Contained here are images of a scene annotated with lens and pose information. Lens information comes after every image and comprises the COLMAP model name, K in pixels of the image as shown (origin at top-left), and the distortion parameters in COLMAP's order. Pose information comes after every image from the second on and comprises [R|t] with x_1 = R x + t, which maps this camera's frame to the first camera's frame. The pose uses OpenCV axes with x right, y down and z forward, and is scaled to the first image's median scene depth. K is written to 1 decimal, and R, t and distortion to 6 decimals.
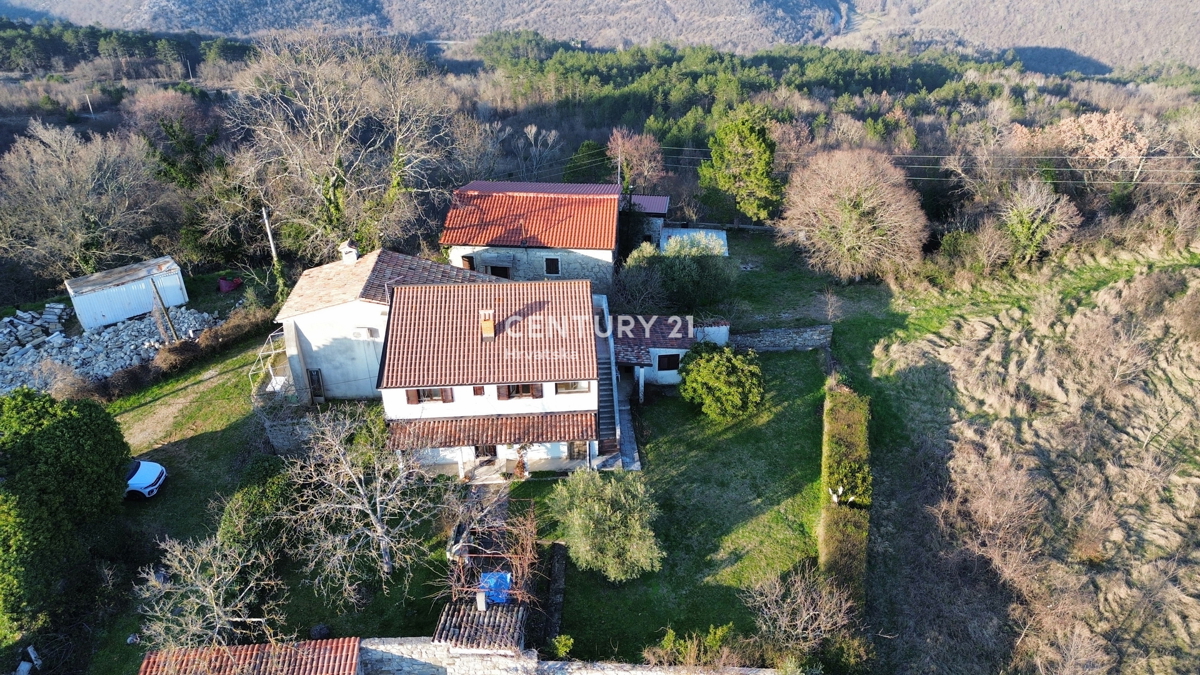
lens RADIAL K [[858.7, 0, 600.0], [0, 858.7, 337.5], [0, 0, 1]] dist [0.118816, -0.176865]
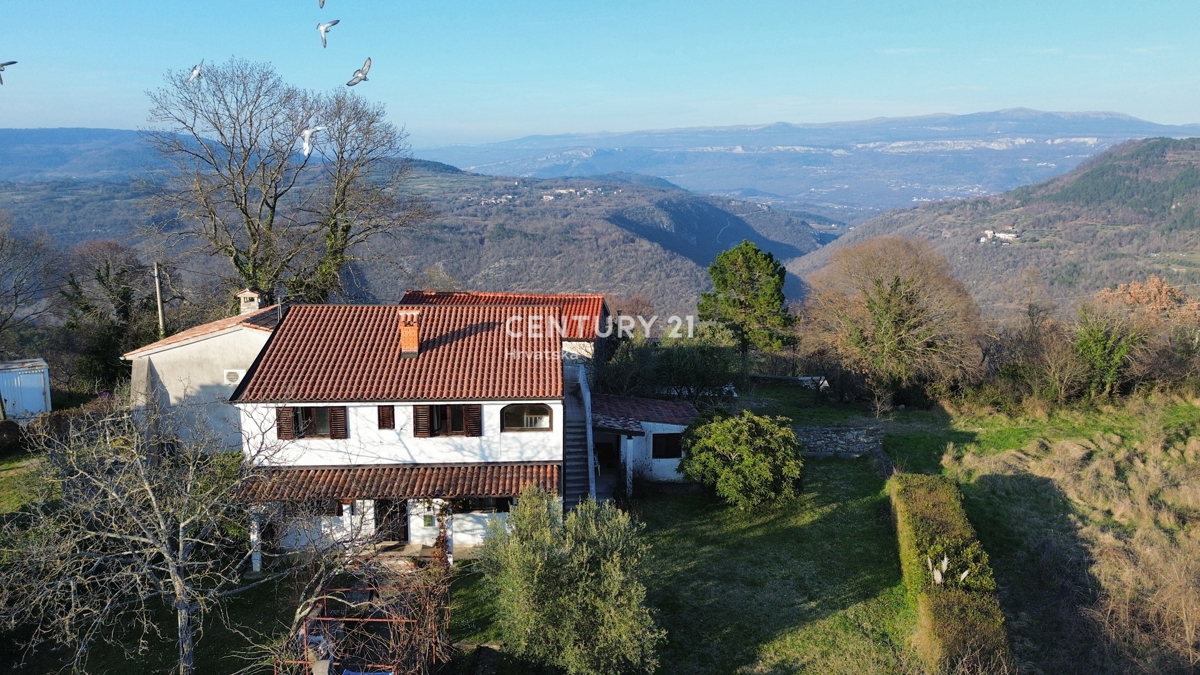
lens RADIAL K [[851.8, 0, 600.0], [0, 851.8, 337.5], [0, 0, 1]] dist [0.081235, -0.087620]
pose [[0.999921, 0.012566, -0.000142, 0.023969], [-0.011714, 0.927906, -0.372631, 0.229939], [-0.004551, 0.372603, 0.927980, 0.321685]]
